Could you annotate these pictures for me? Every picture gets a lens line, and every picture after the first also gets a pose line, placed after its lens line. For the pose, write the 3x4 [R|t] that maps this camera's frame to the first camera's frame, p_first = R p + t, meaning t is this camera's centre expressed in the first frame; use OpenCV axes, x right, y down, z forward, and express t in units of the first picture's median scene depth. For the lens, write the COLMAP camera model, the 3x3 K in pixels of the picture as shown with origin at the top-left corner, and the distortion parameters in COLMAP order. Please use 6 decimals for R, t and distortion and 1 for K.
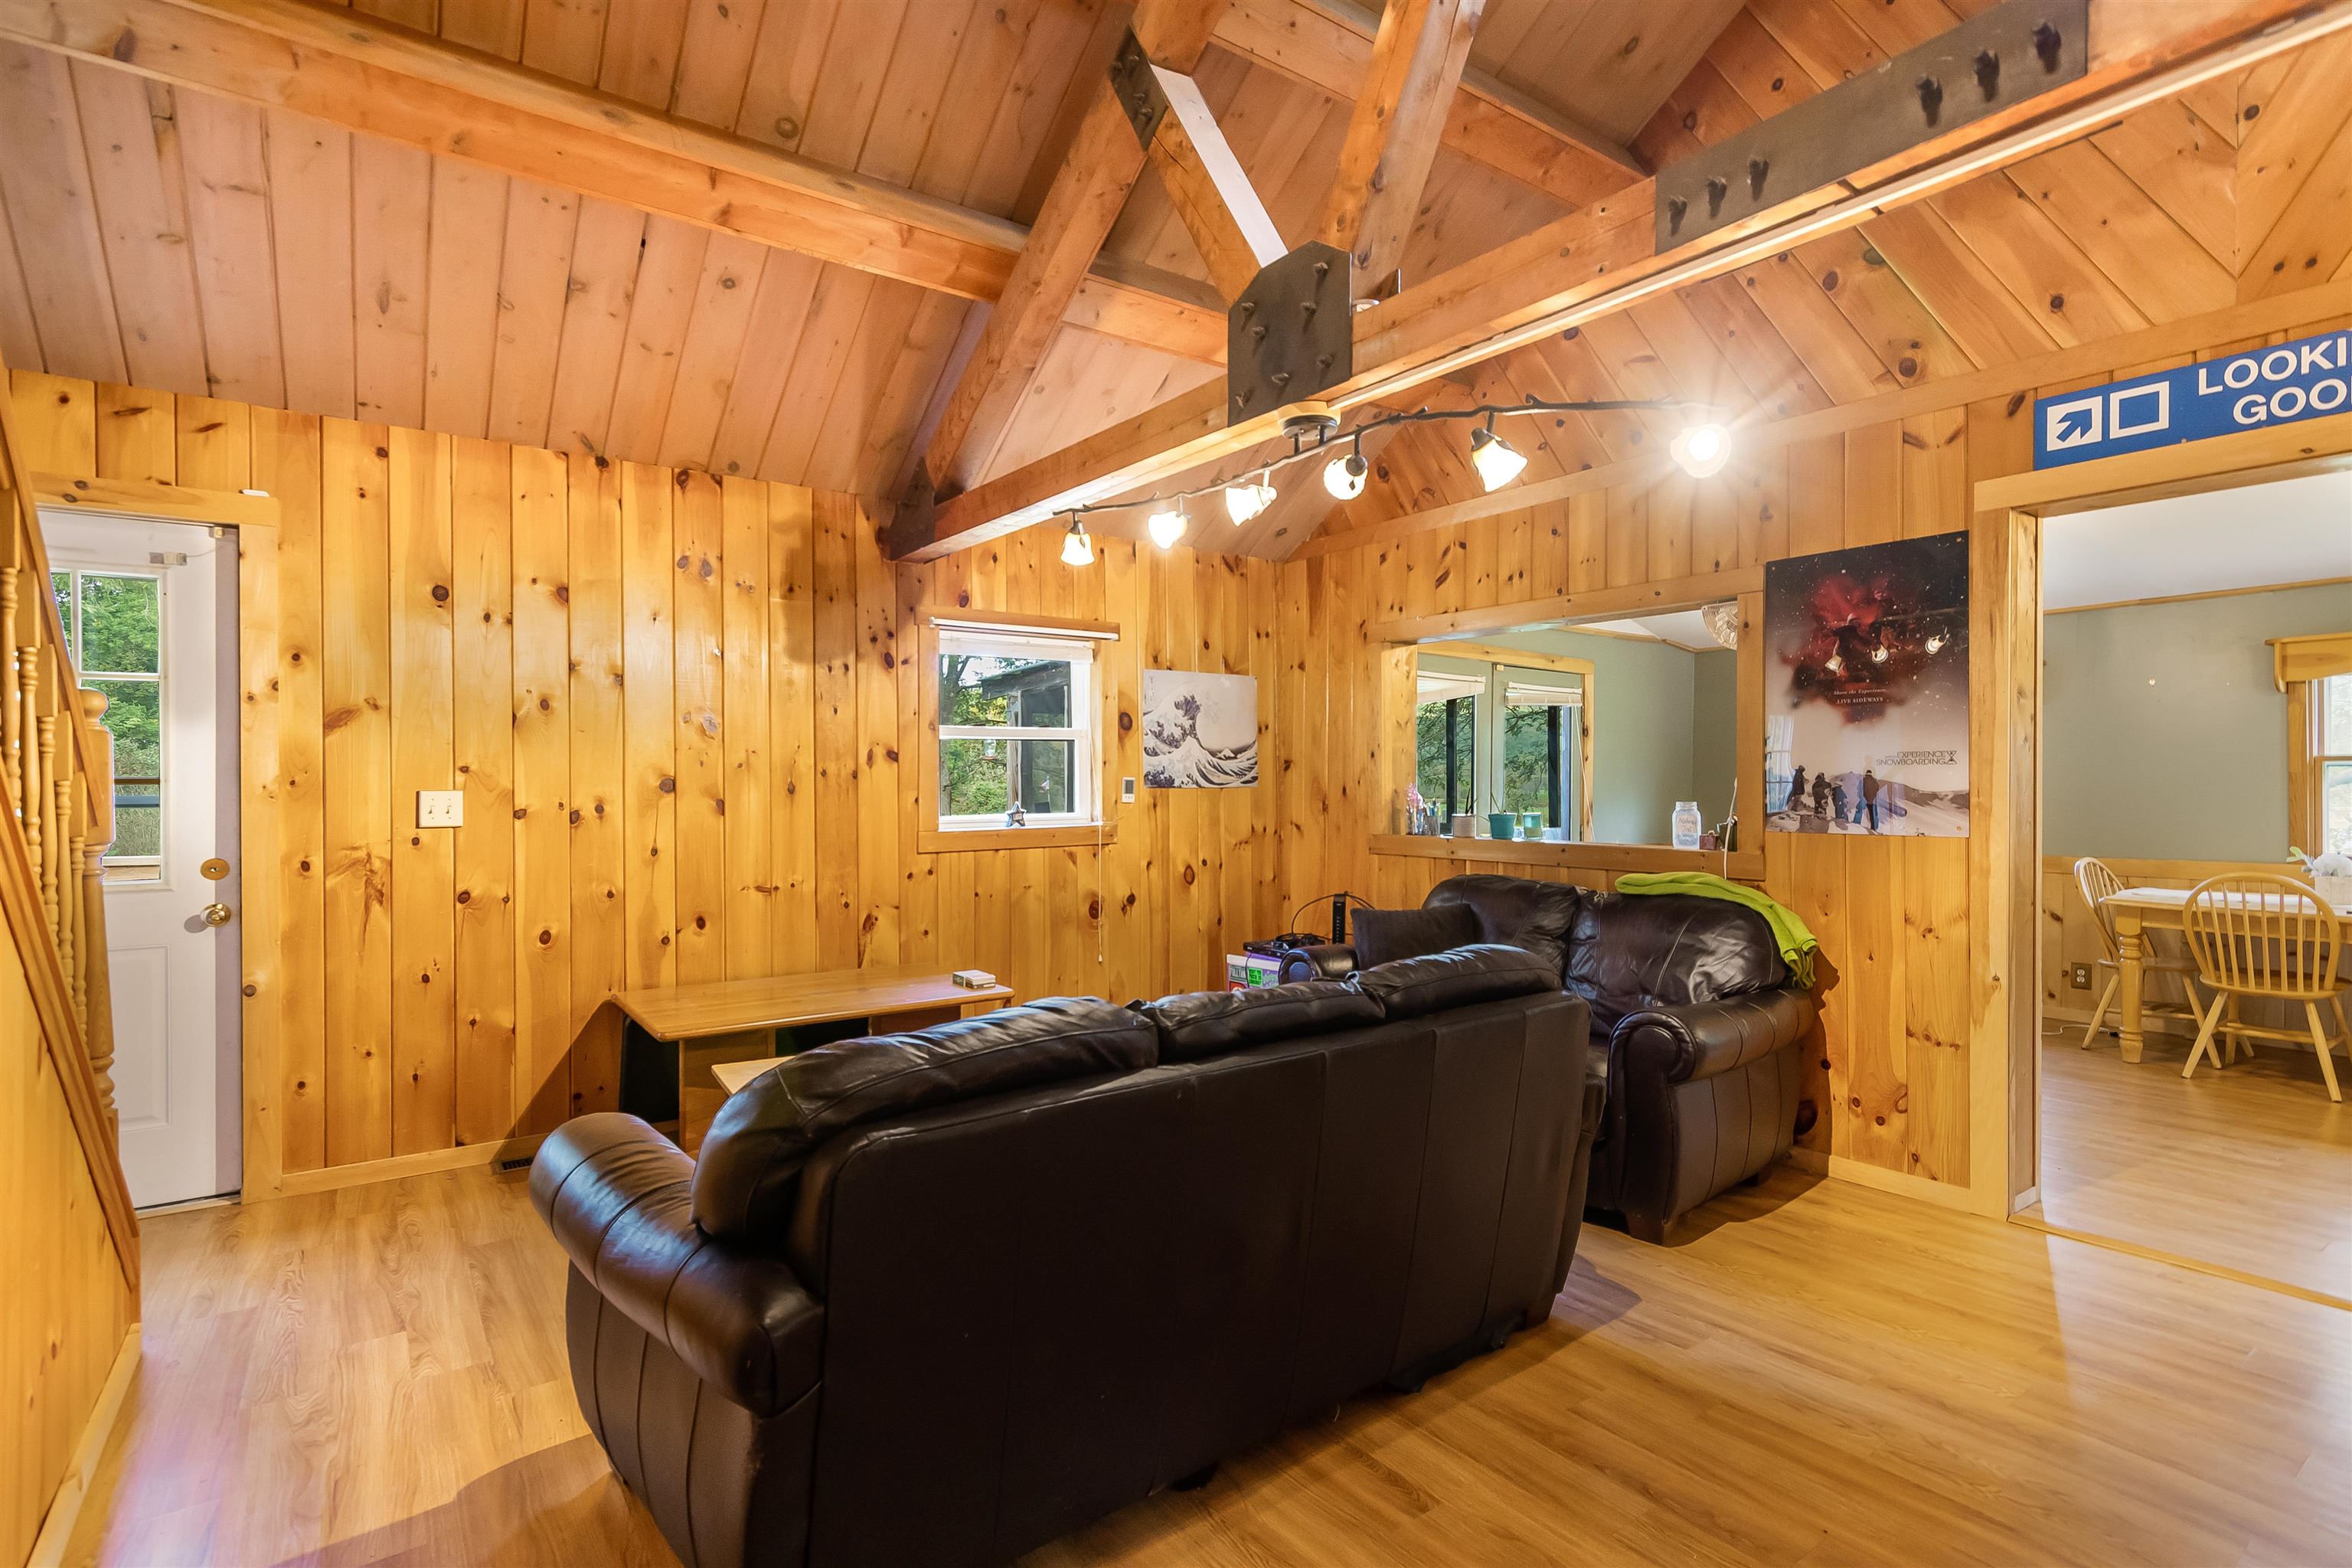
lens RADIAL K [[1167.9, 0, 1184.8], [0, 1167.9, 787.2], [0, 0, 1]] dist [-0.002520, -0.000099]
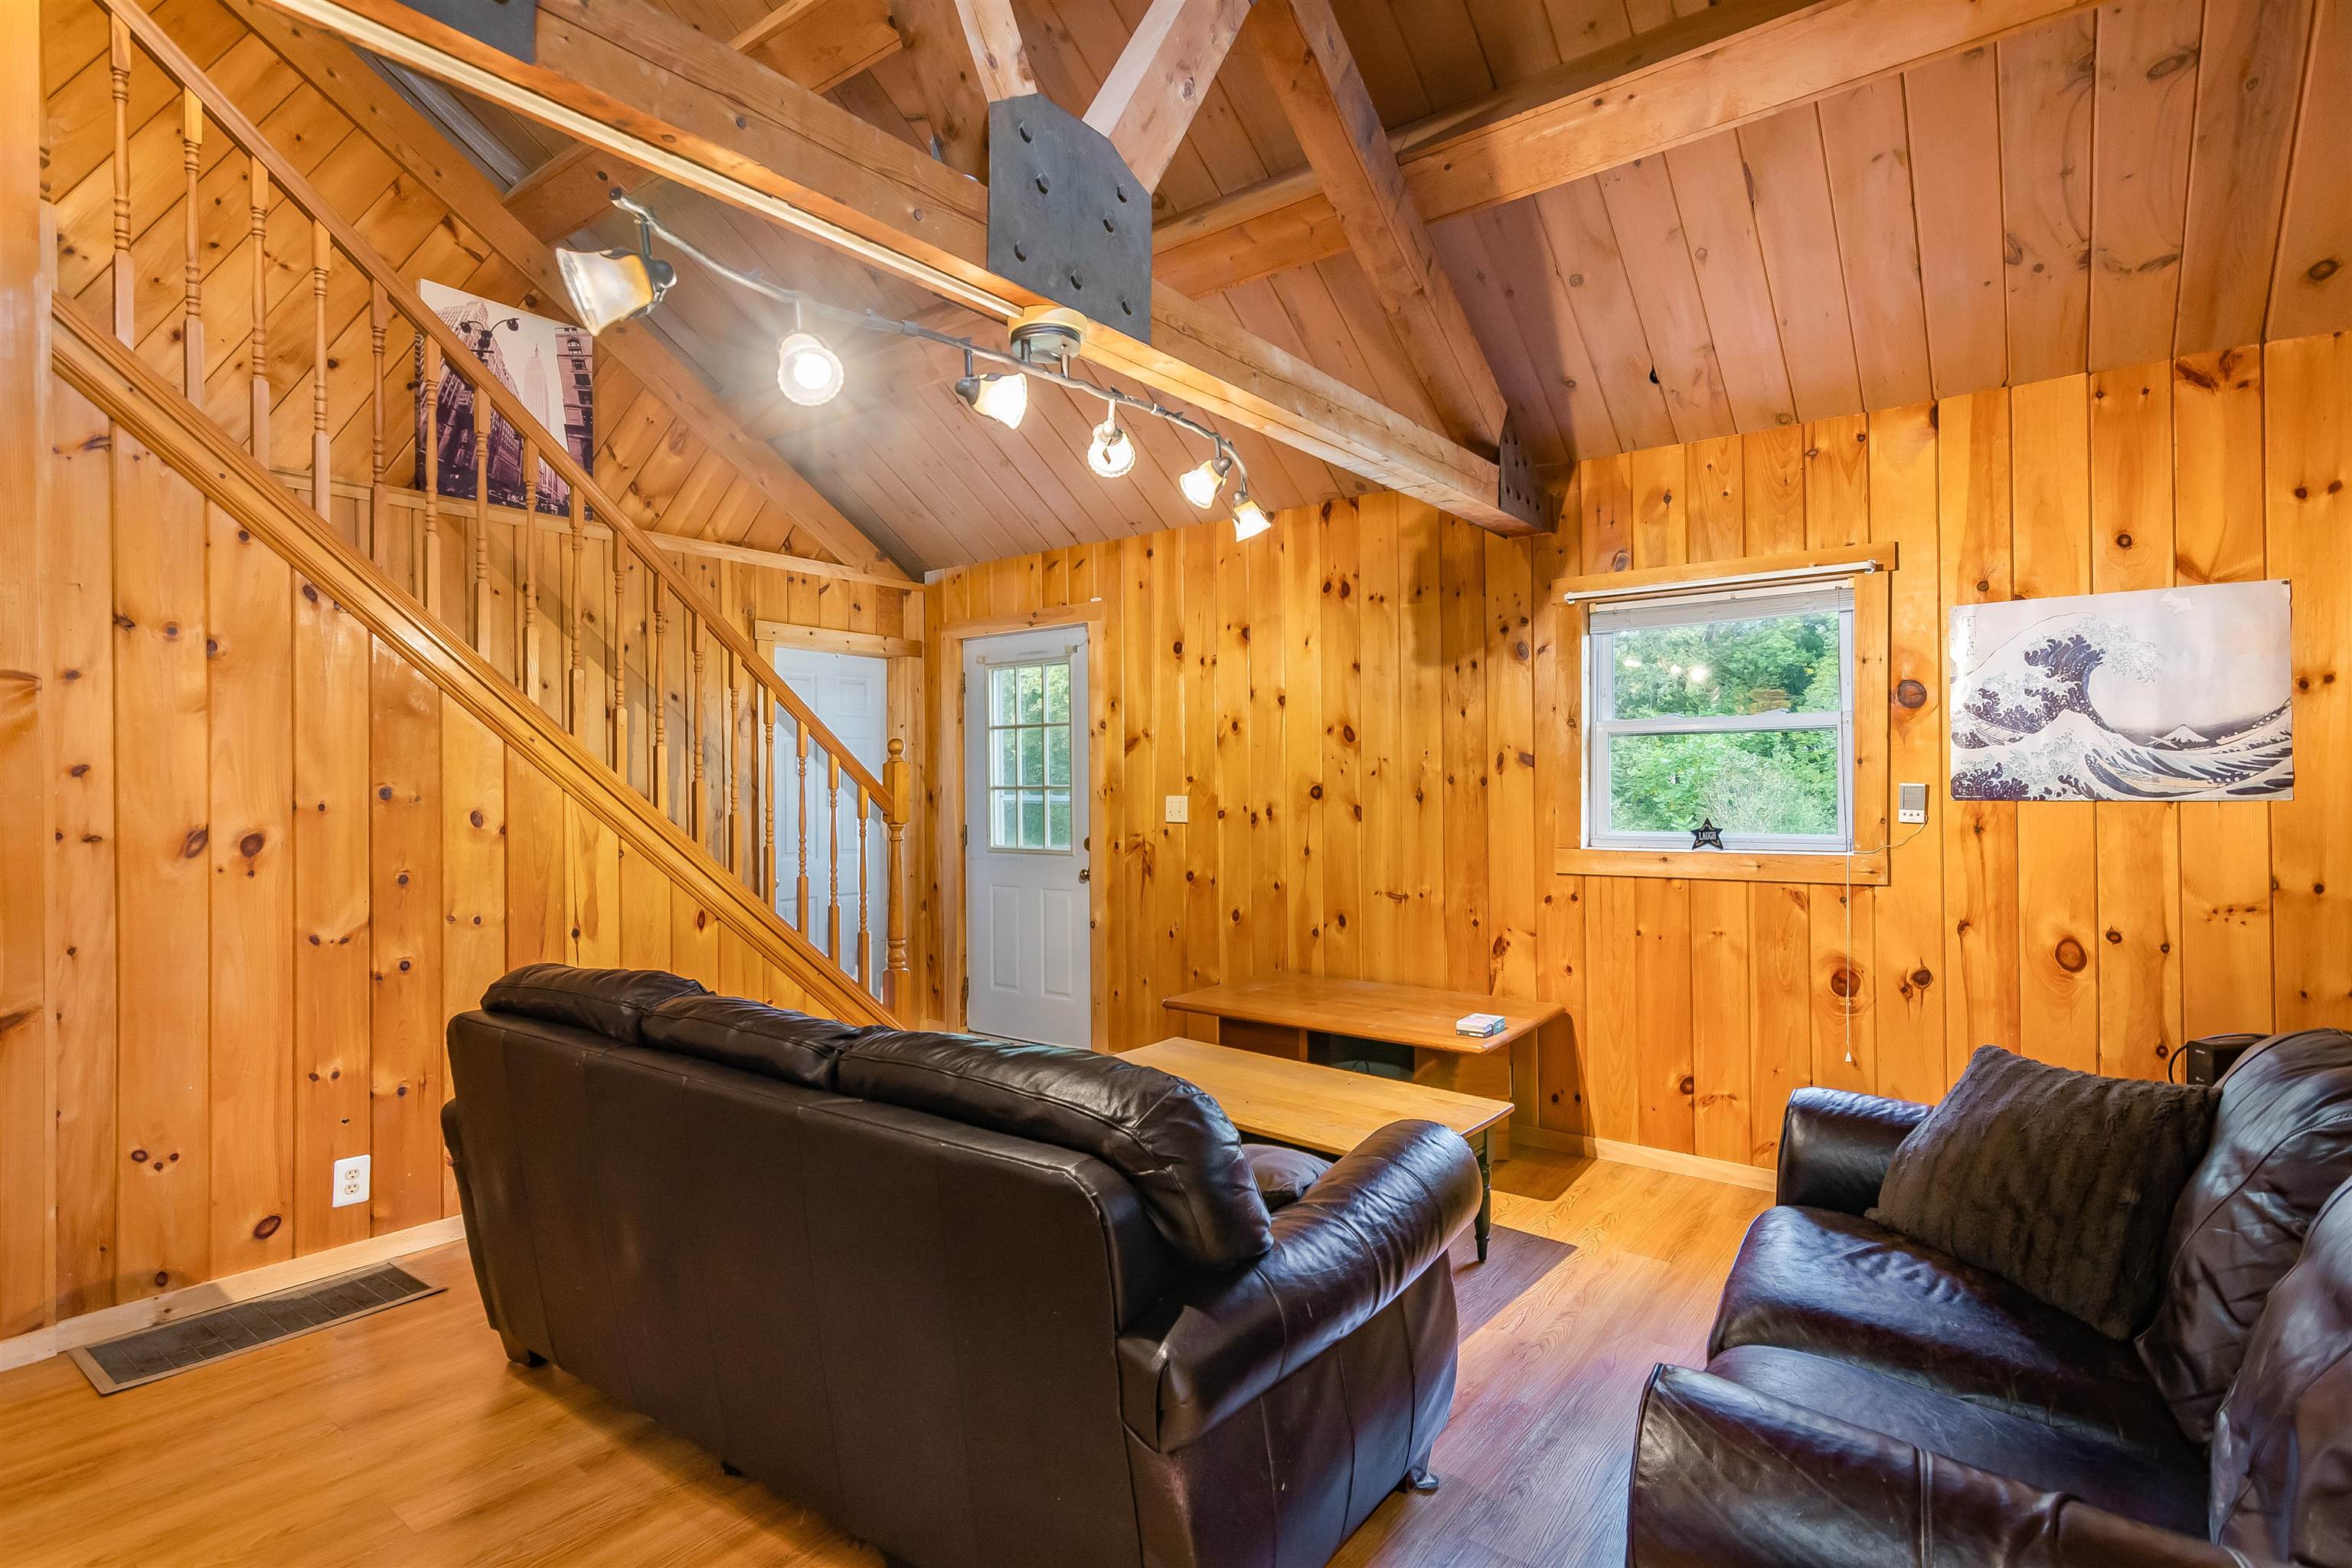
lens RADIAL K [[1167.9, 0, 1187.2], [0, 1167.9, 784.2], [0, 0, 1]] dist [-0.002520, -0.000099]
pose [[0.263693, -0.001269, -0.964606, 0.541218], [-0.003994, 0.999989, -0.002407, -0.005330], [0.964598, 0.004487, 0.263685, 0.542248]]
